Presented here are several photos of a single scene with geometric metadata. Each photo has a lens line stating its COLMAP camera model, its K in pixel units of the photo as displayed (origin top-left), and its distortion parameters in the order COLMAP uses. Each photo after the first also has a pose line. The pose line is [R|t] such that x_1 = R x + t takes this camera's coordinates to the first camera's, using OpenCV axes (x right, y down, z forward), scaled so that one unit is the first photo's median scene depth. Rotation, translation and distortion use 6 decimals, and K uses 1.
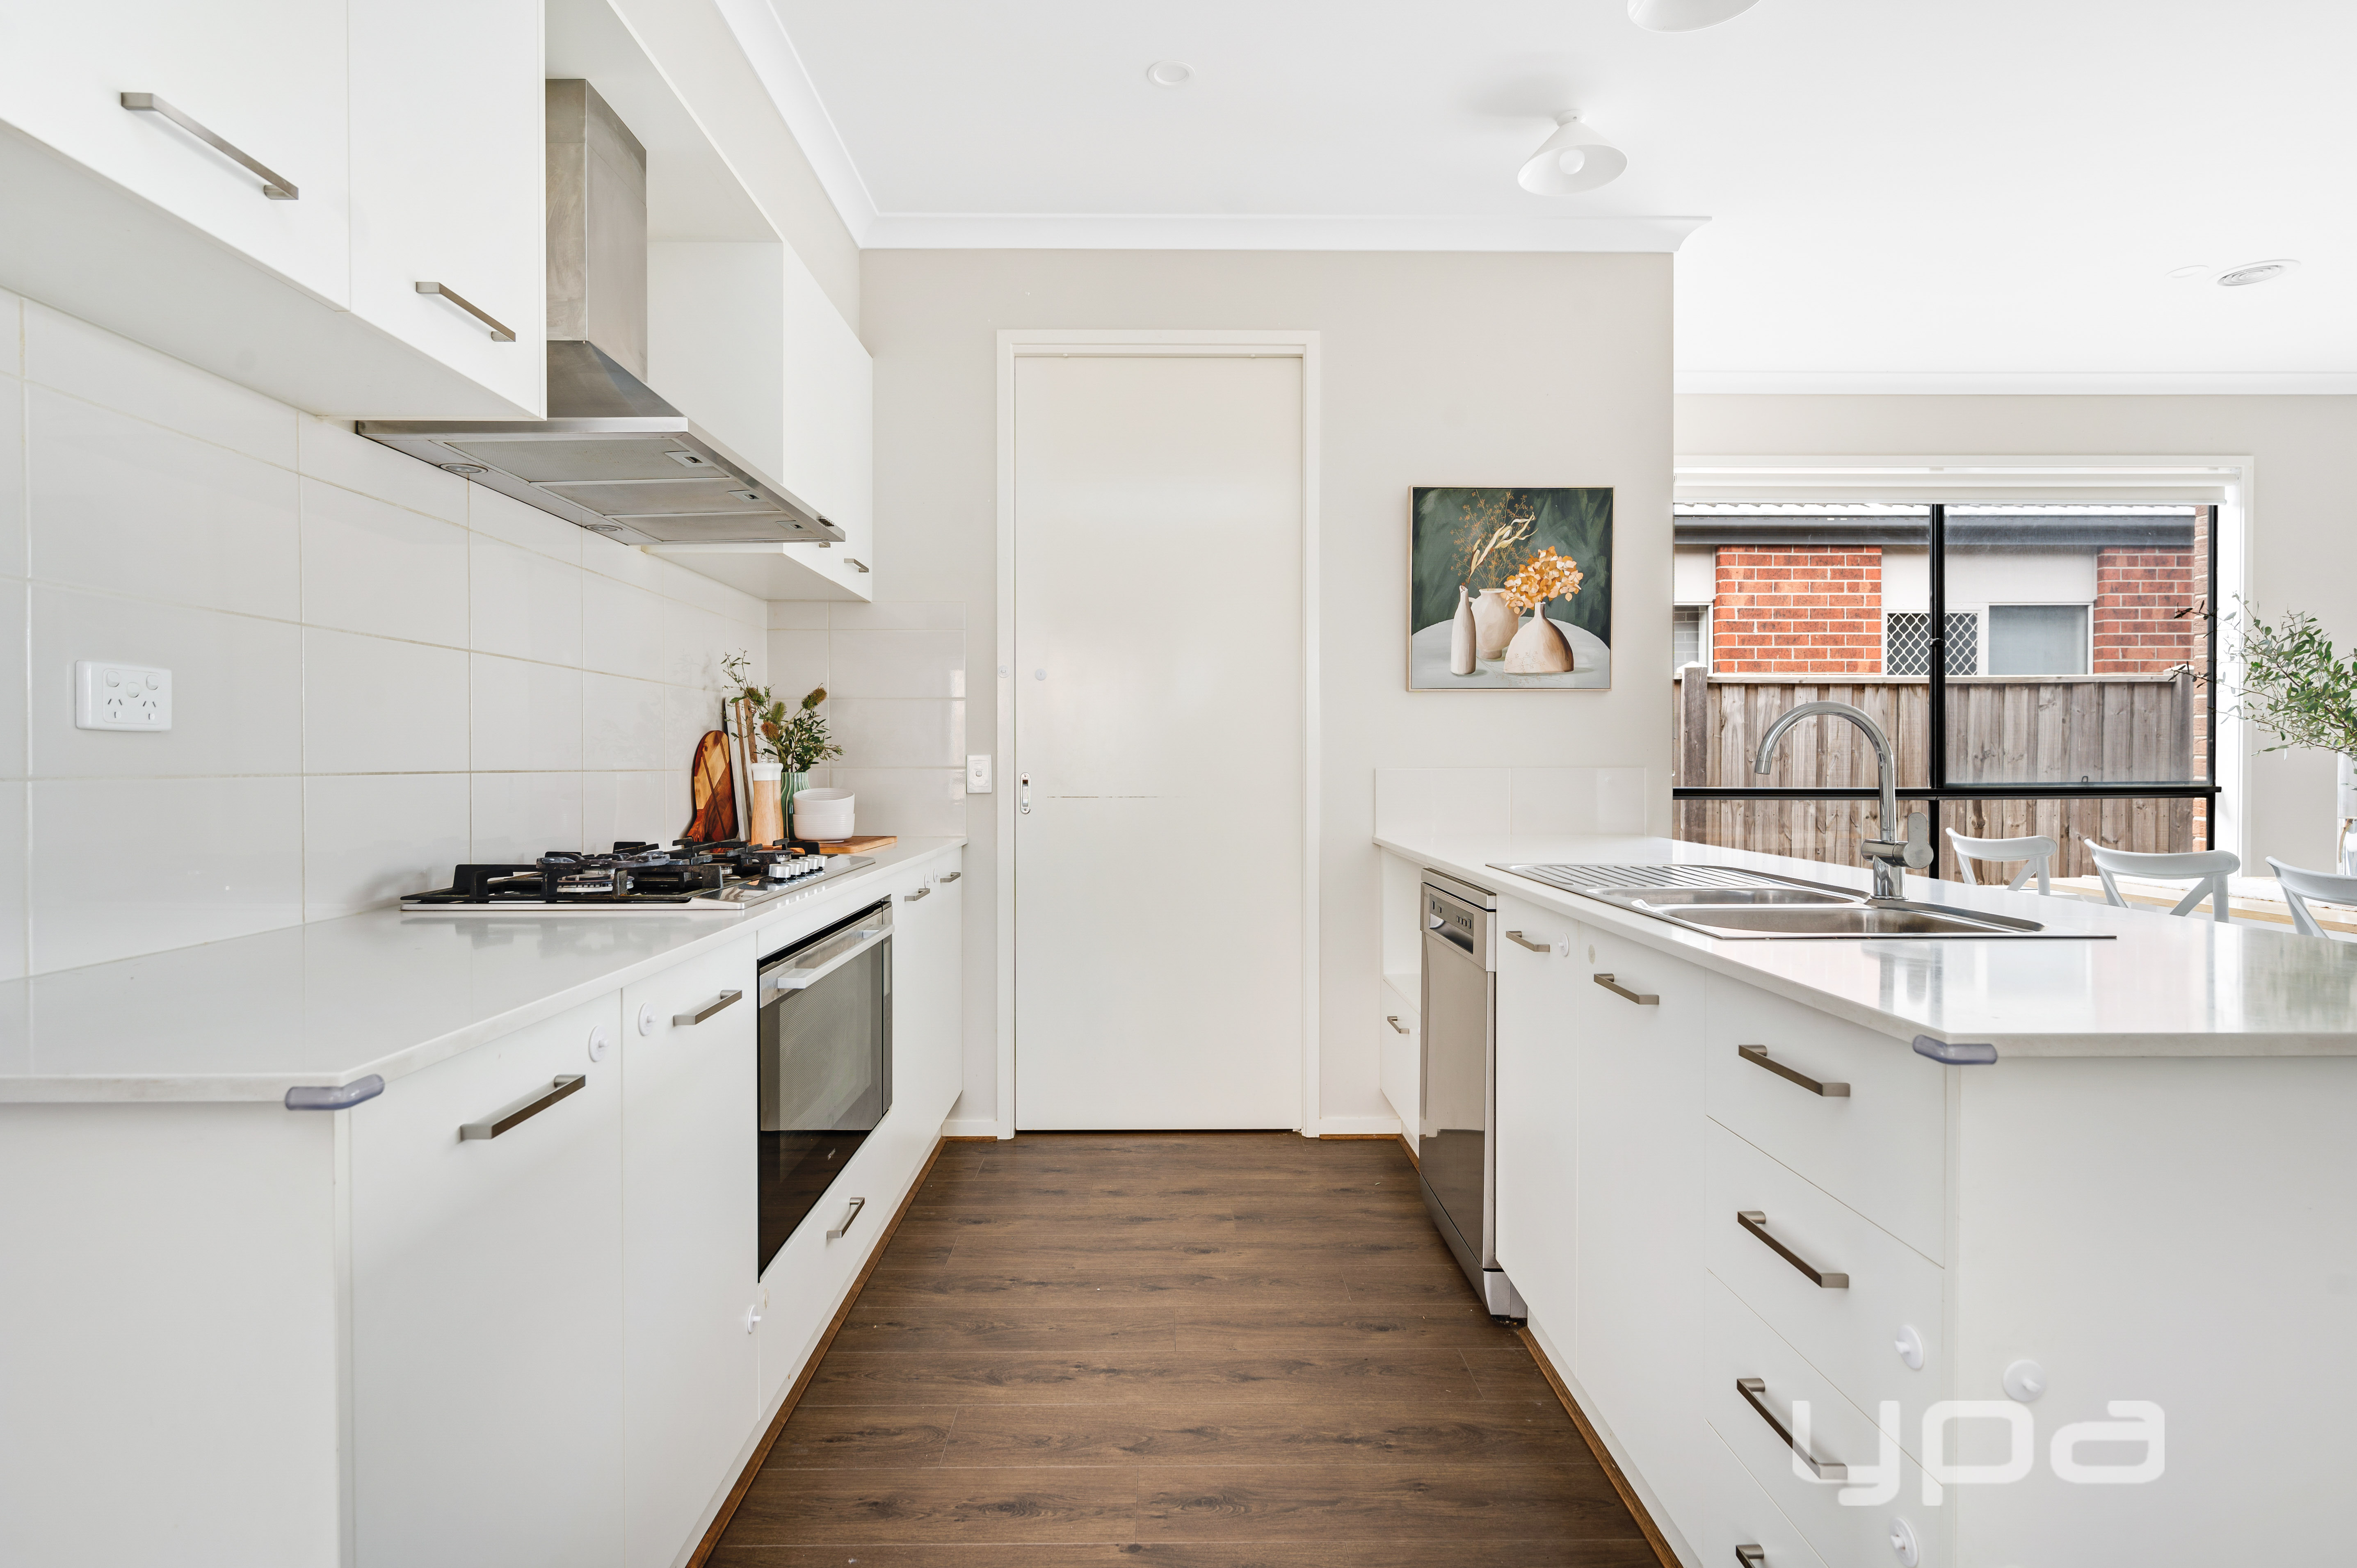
lens RADIAL K [[1224.5, 0, 1188.5], [0, 1224.5, 775.7], [0, 0, 1]] dist [-0.004383, 0.002115]
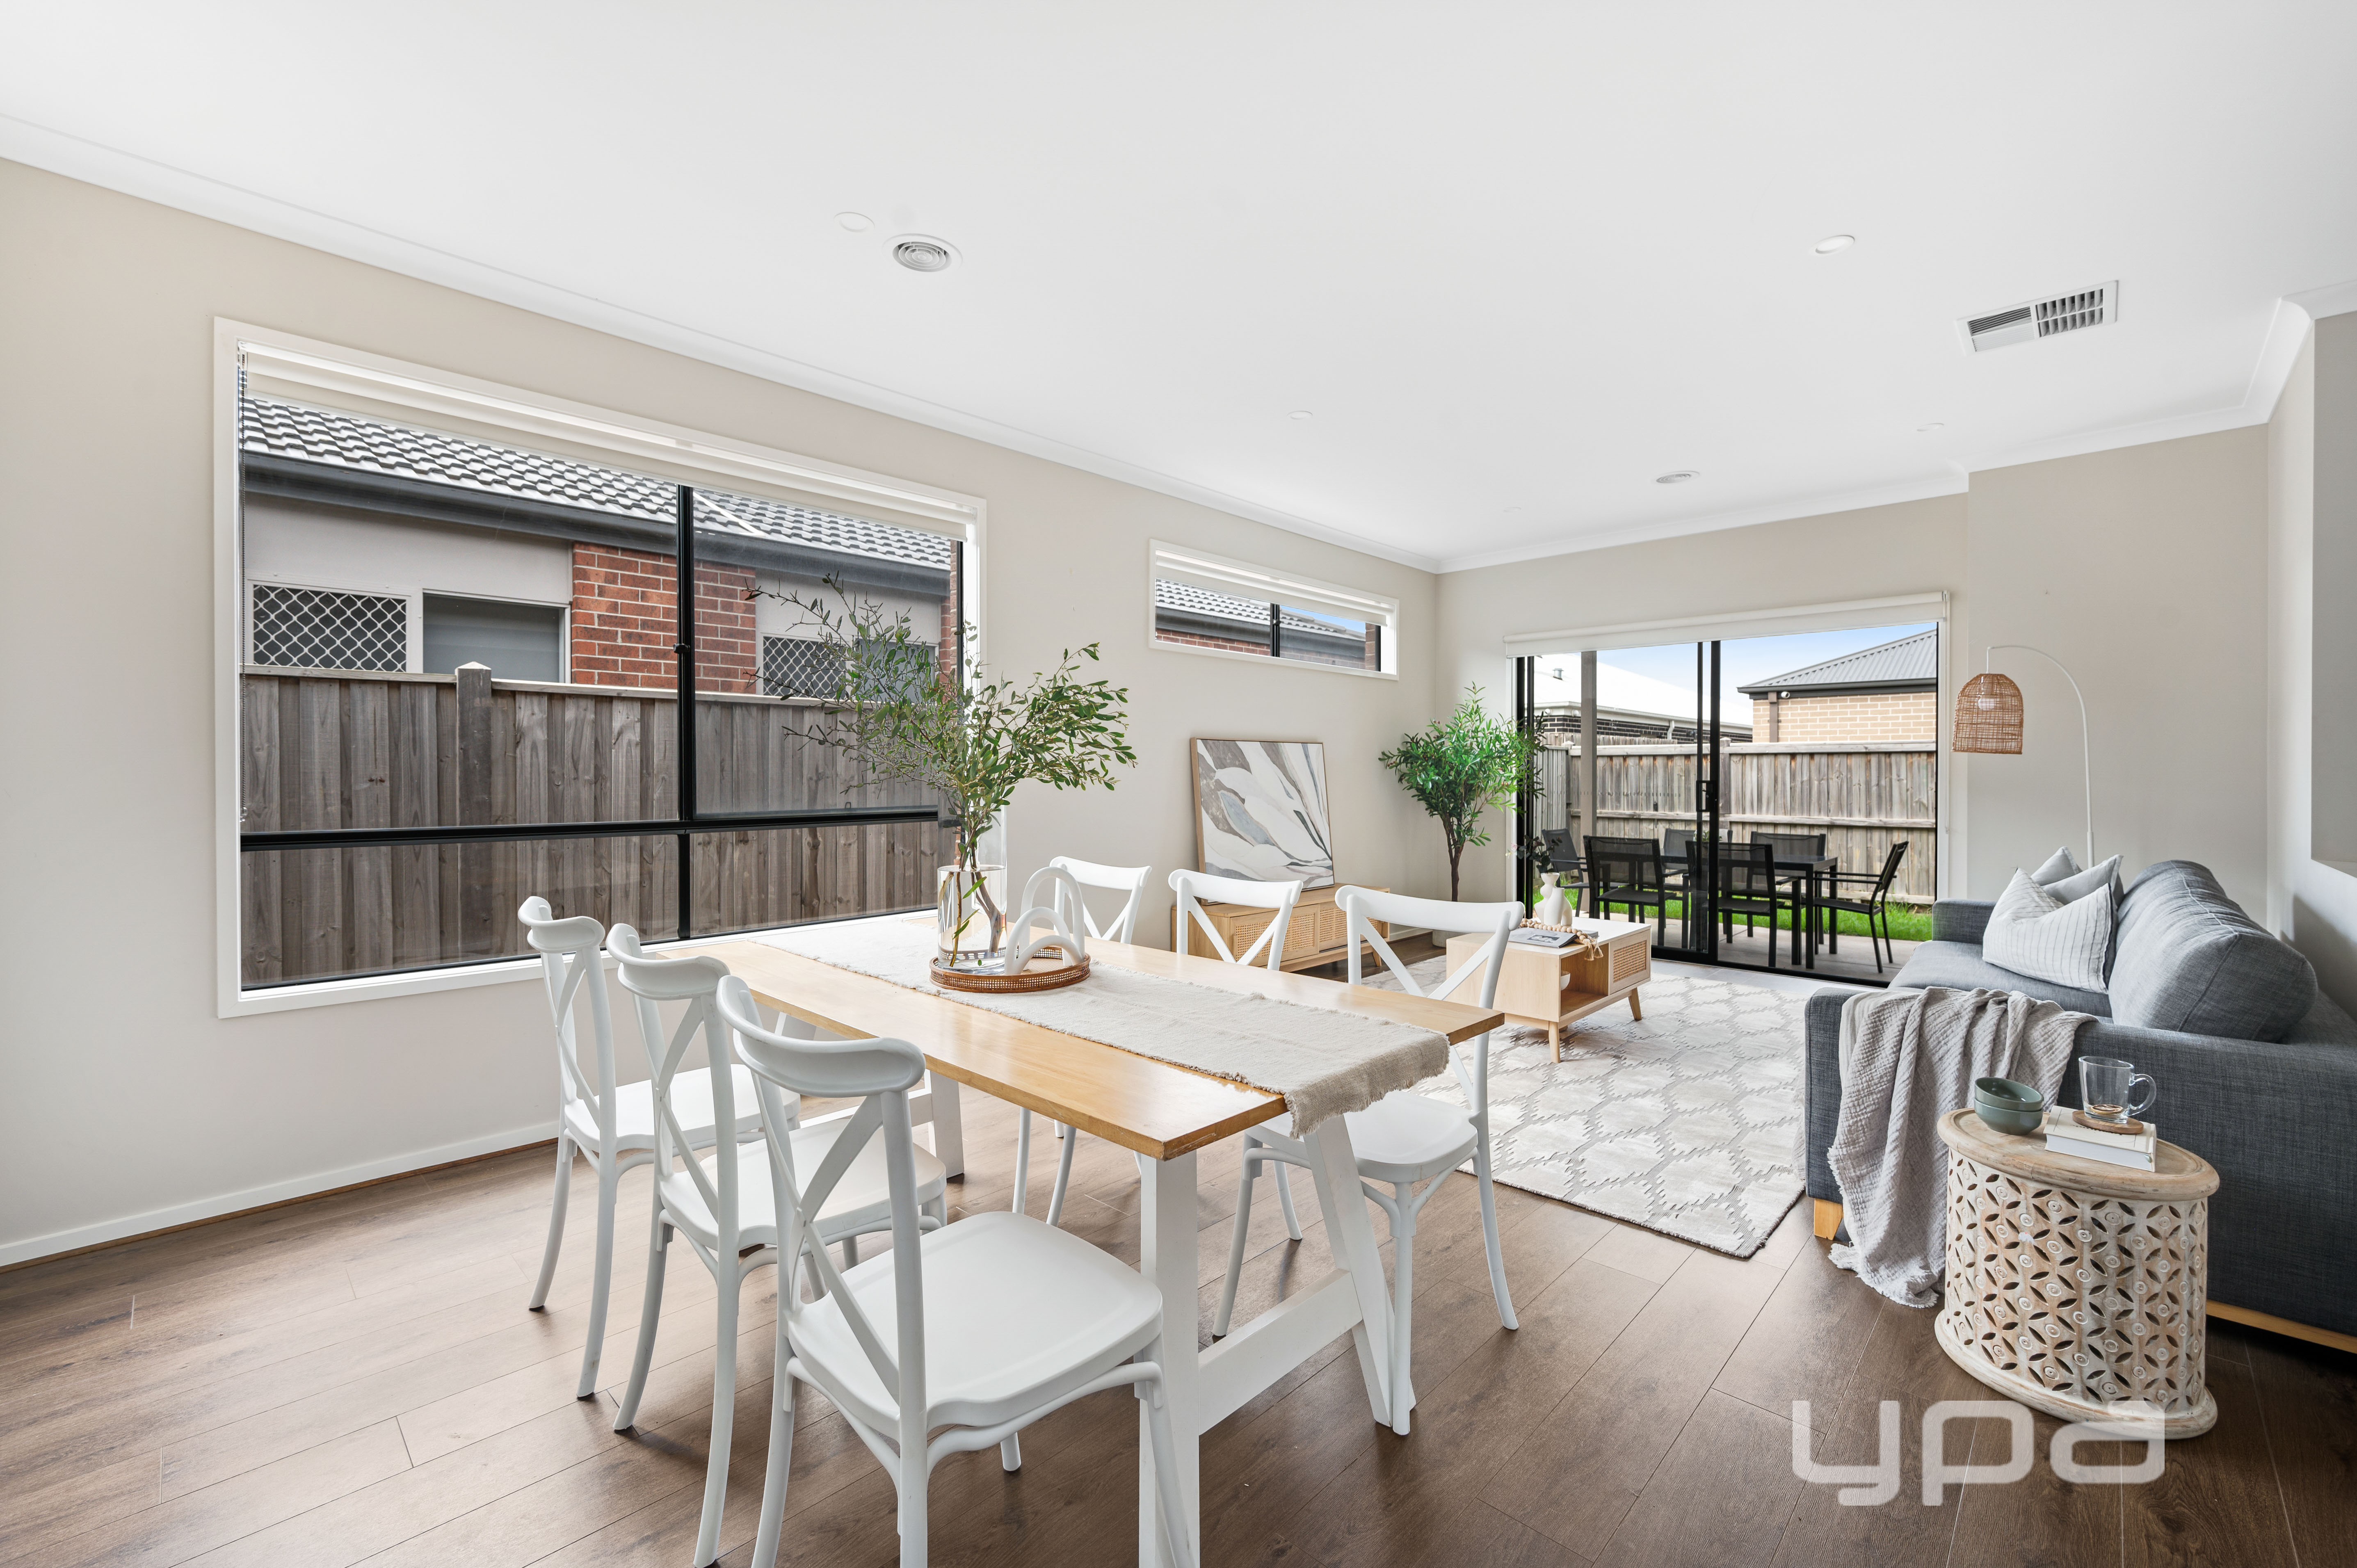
lens RADIAL K [[982.2, 0, 1173.7], [0, 982.2, 771.0], [0, 0, 1]] dist [-0.007929, 0.002074]
pose [[0.710199, -0.001837, 0.703999, 0.537429], [0.009445, 0.999931, -0.006920, -0.022541], [-0.703938, 0.011564, 0.710168, 0.379512]]
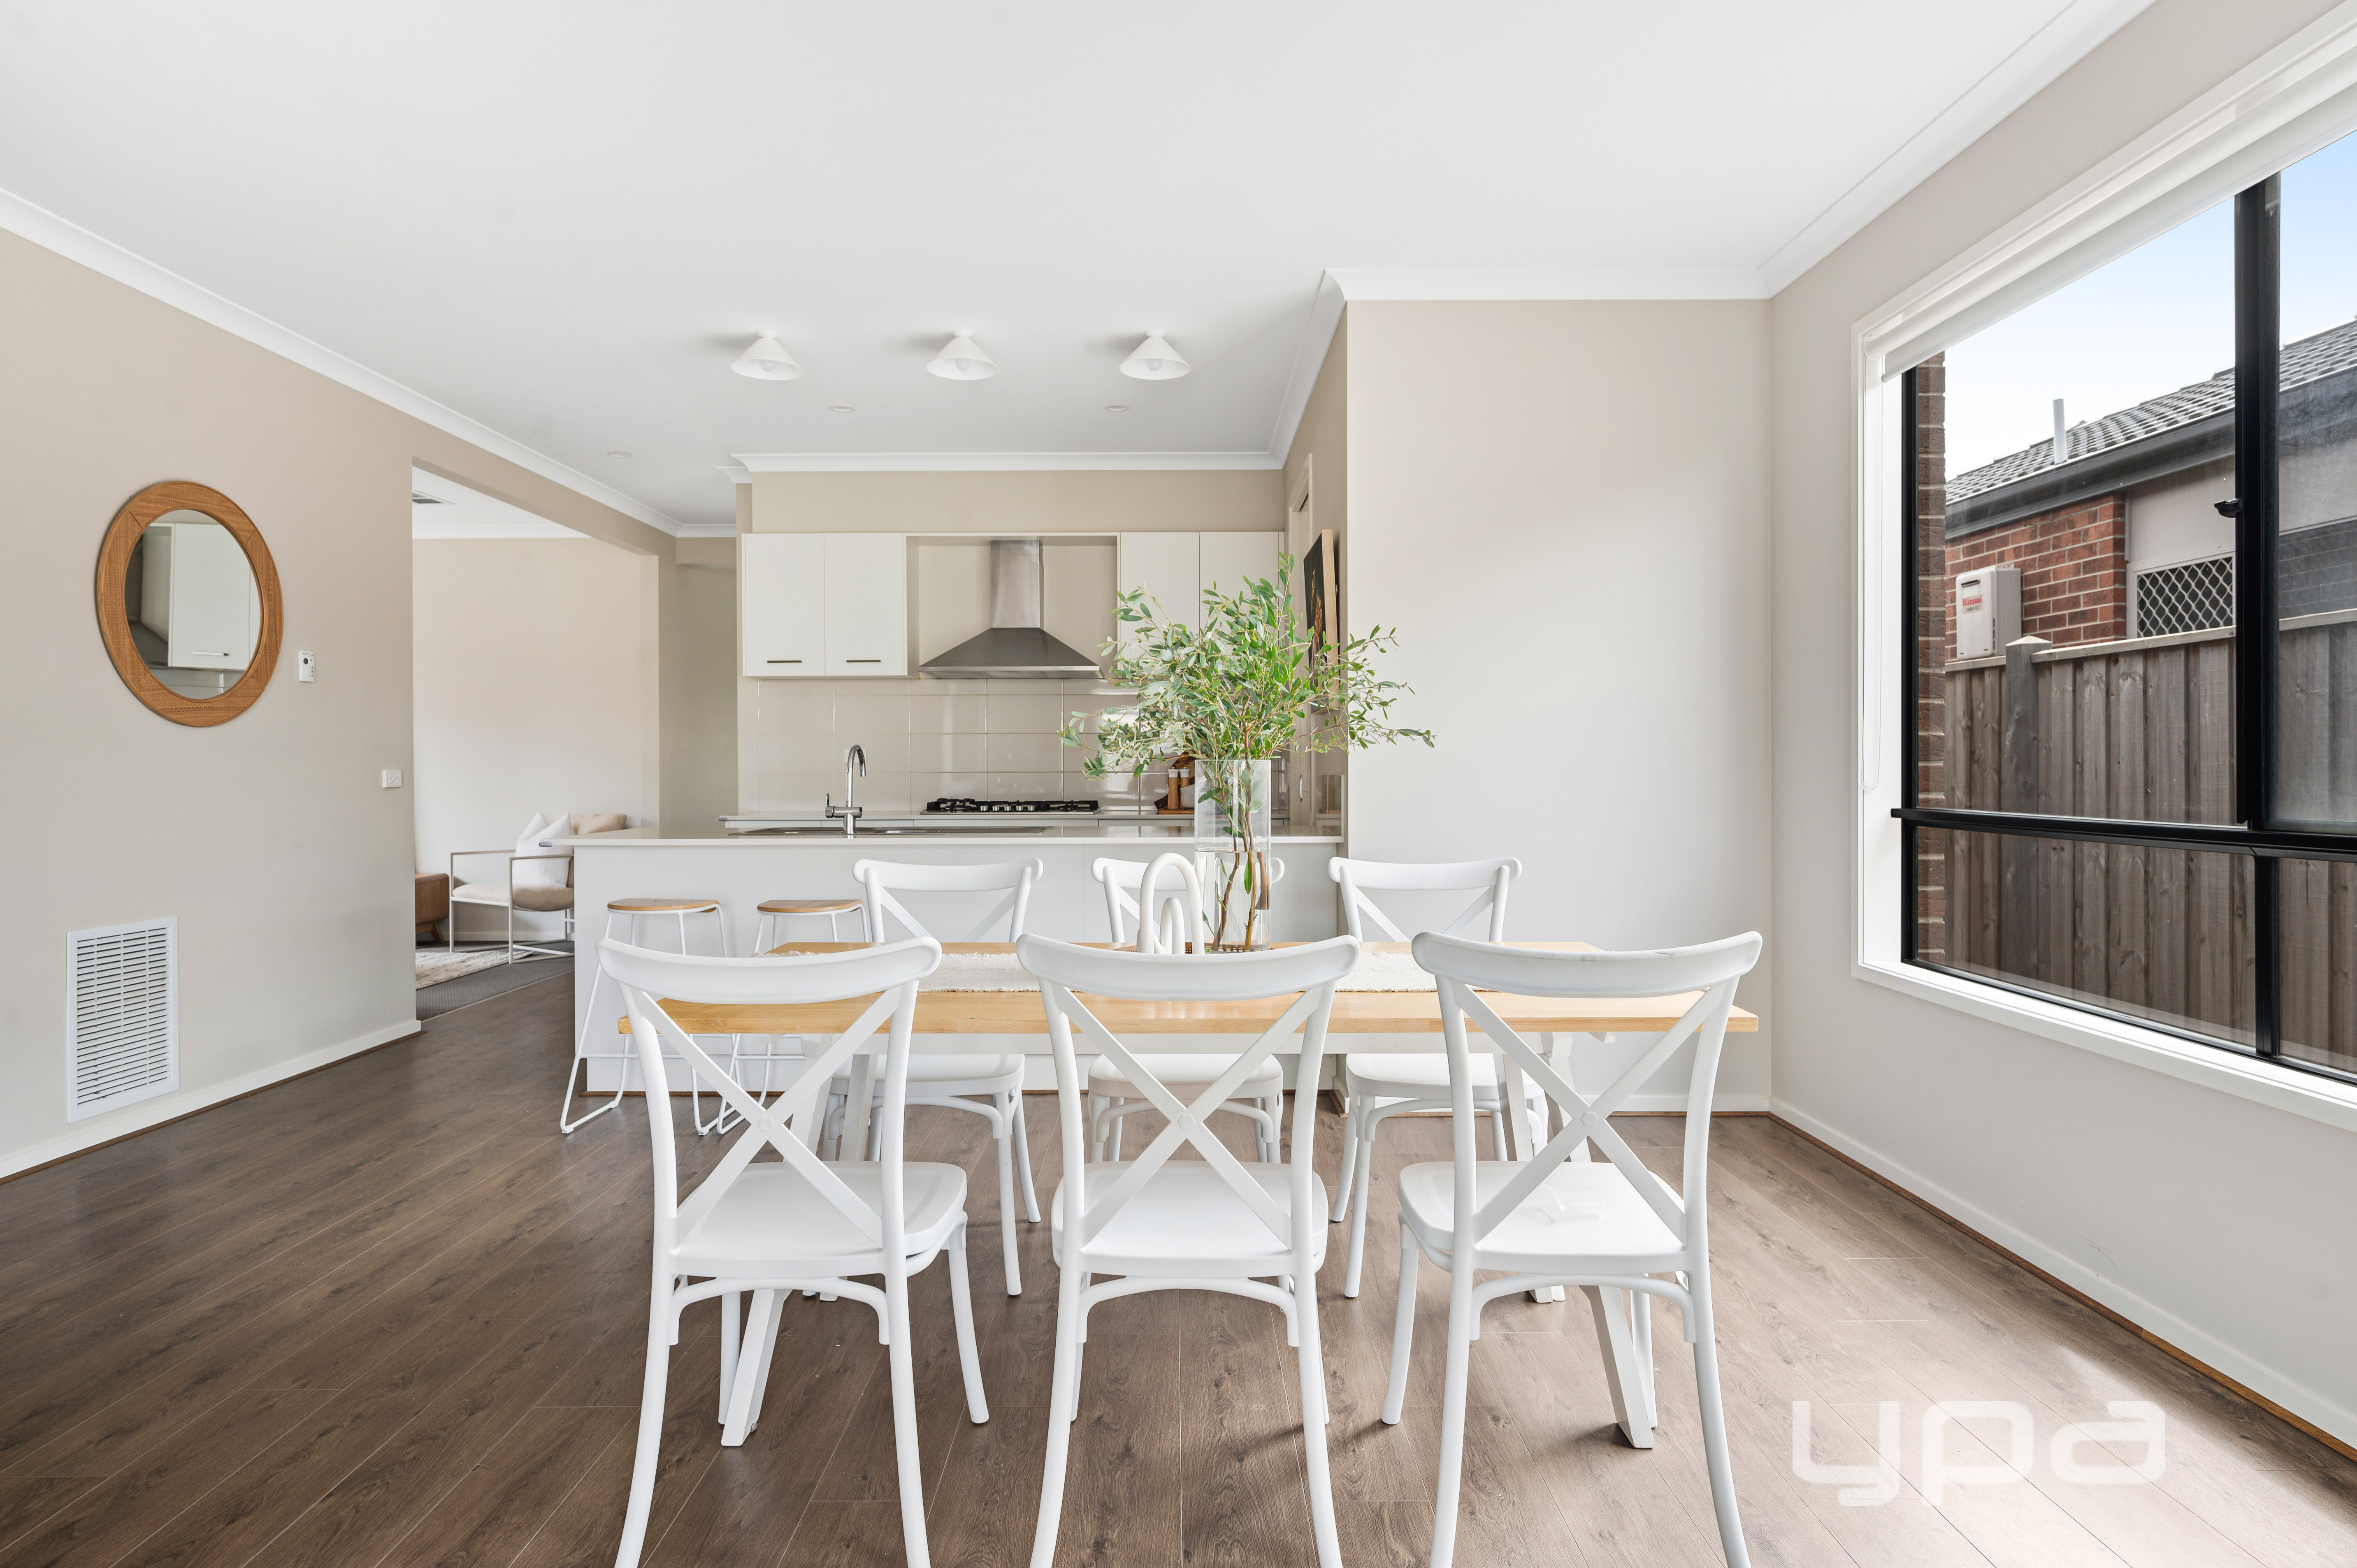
lens RADIAL K [[1431.4, 0, 1240.8], [0, 1431.4, 777.2], [0, 0, 1]] dist [-0.004427, 0.000951]
pose [[-0.025643, -0.003727, -0.999664, 1.630262], [-0.008283, 0.999960, -0.003515, -0.011683], [0.999637, 0.008190, -0.025673, 0.878288]]
